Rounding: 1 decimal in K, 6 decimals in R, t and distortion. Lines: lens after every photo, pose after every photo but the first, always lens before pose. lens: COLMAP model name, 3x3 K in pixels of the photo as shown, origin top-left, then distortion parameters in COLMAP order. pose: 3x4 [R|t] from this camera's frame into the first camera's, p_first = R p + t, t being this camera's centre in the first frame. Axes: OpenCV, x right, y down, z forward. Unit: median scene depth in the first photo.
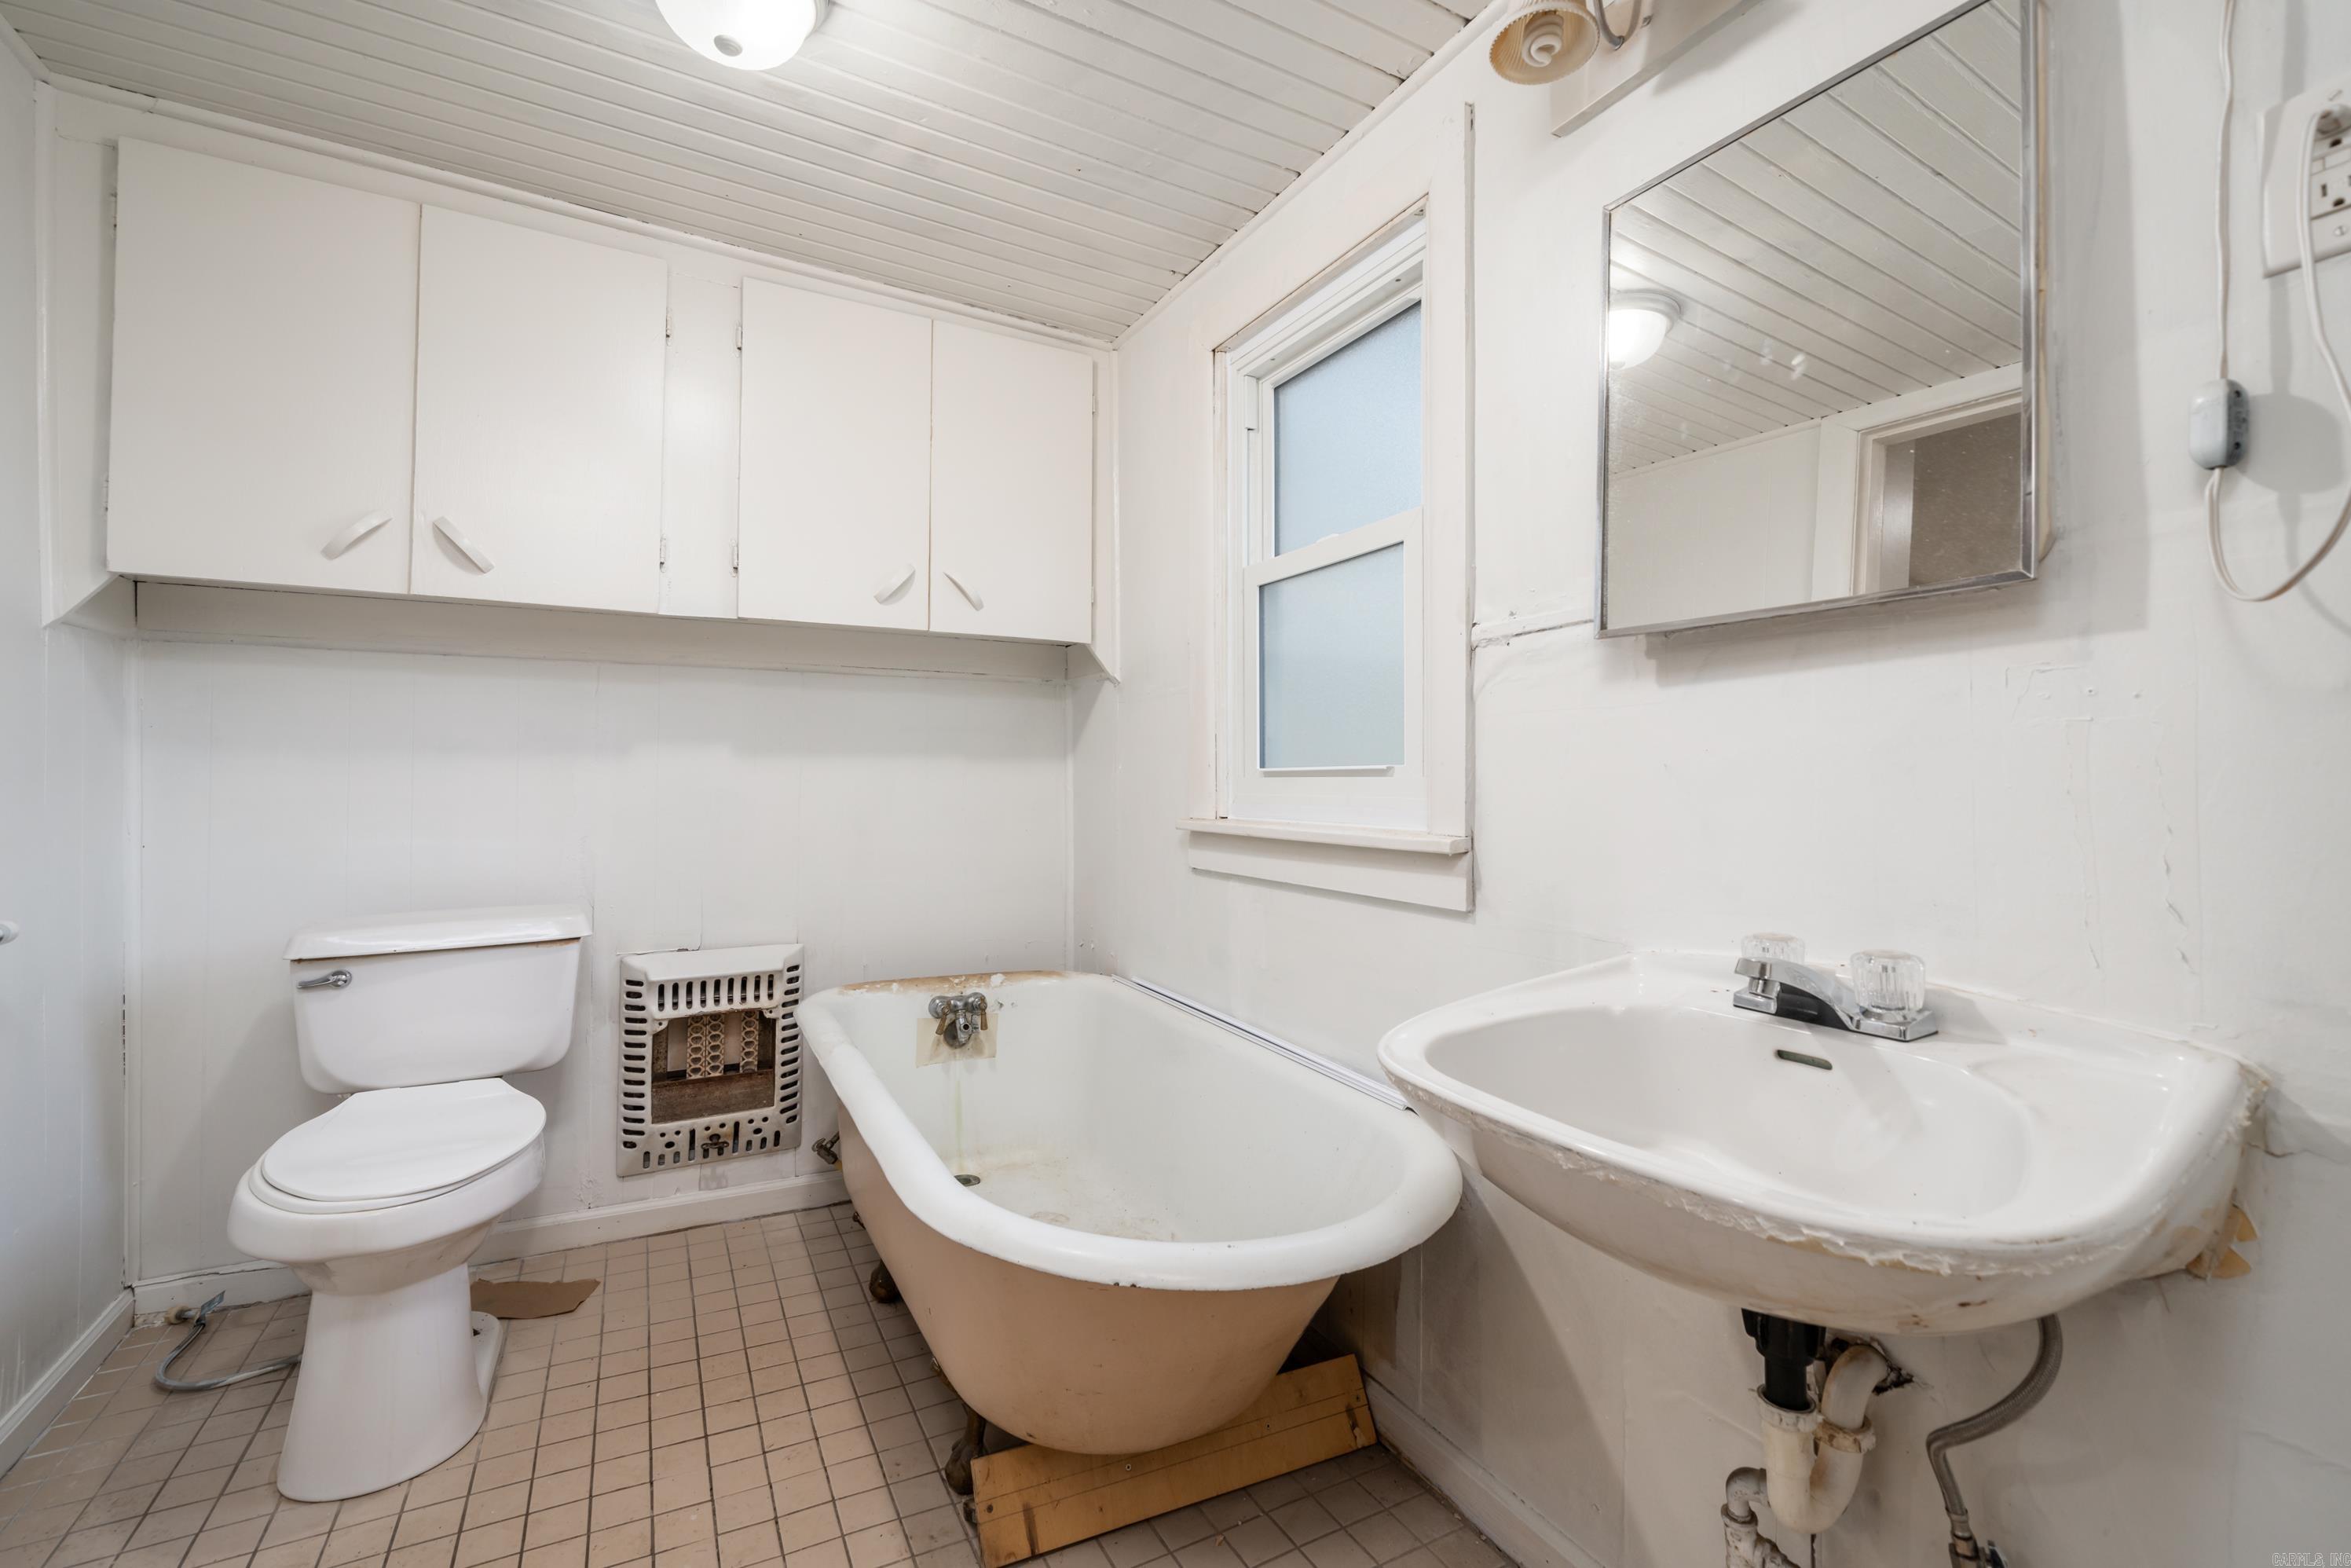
lens RADIAL K [[986.0, 0, 1176.5], [0, 986.0, 778.3], [0, 0, 1]] dist [-0.000414, -0.000023]
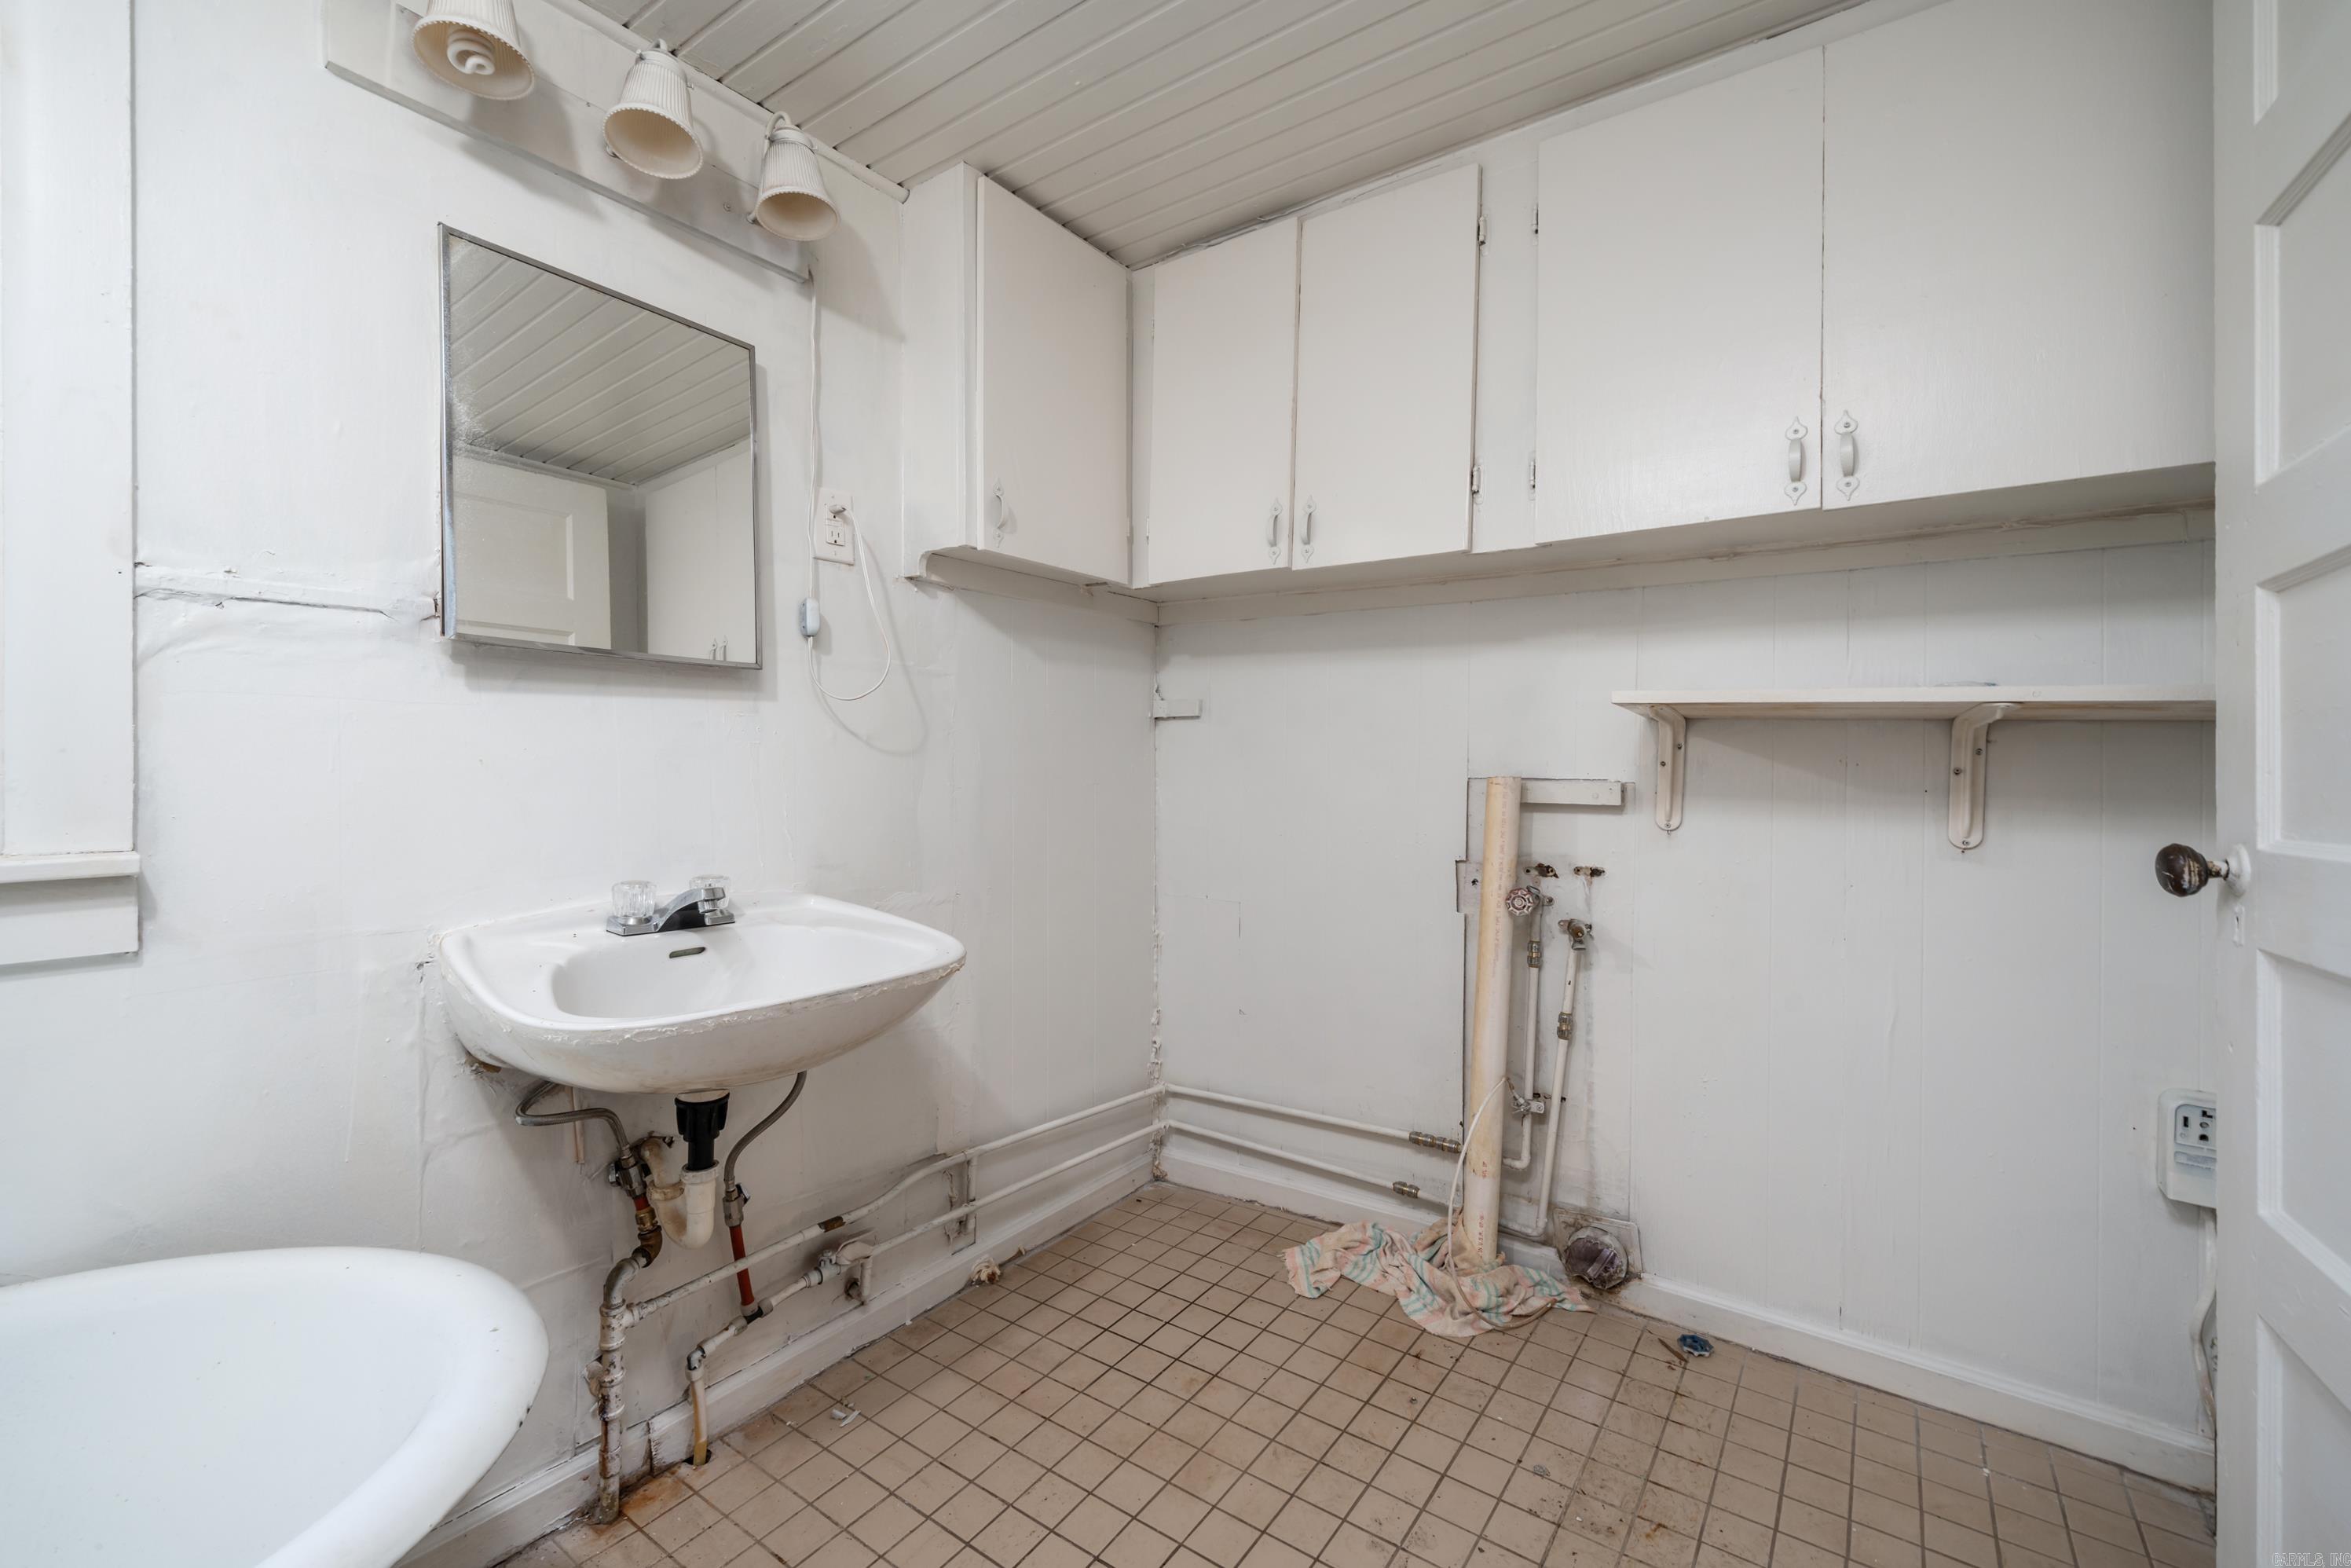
lens RADIAL K [[974.0, 0, 1182.6], [0, 974.0, 778.0], [0, 0, 1]] dist [-0.000051, 0.000029]
pose [[-0.430477, -0.012647, 0.902513, -0.850291], [-0.006266, 0.999920, 0.011023, -0.010772], [-0.902580, -0.000910, -0.430522, 0.742046]]
